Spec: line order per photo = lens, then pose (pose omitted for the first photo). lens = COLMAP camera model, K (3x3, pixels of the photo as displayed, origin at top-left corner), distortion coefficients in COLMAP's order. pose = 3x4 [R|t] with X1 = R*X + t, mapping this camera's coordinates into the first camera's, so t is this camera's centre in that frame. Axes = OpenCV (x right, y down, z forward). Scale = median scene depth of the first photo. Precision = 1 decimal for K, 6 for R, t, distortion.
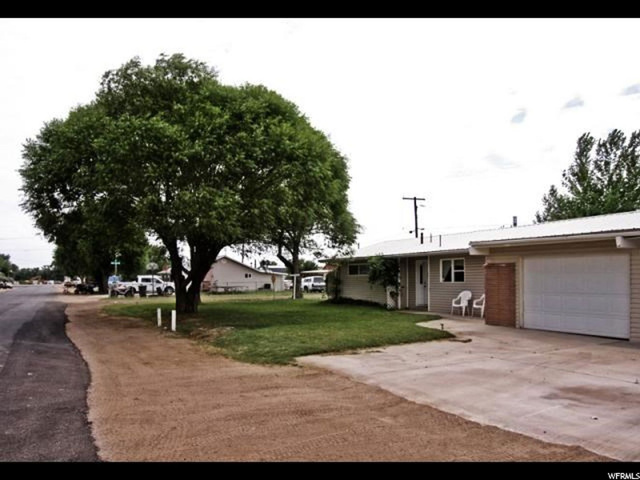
lens RADIAL K [[441.9, 0, 320.0], [0, 441.9, 240.0], [0, 0, 1]] dist [-0.000128, -0.000029]
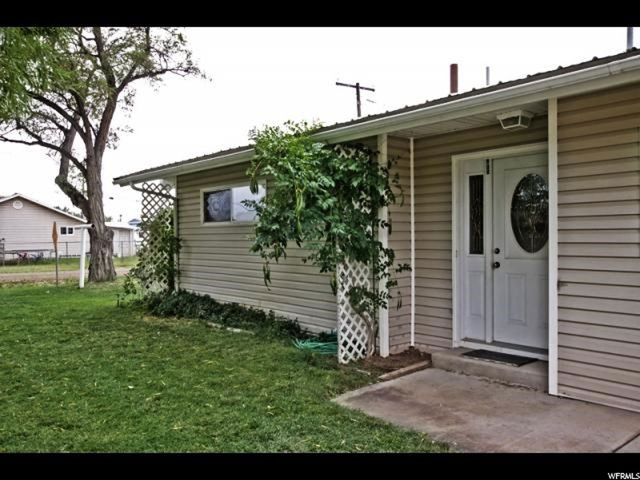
lens RADIAL K [[516.1, 0, 320.0], [0, 516.1, 240.0], [0, 0, 1]] dist [0.000012, -0.000173]
pose [[0.981923, -0.013542, 0.188797, 0.076326], [-0.005247, 0.995106, 0.098670, 0.053636], [-0.189209, -0.097877, 0.977047, 0.606648]]
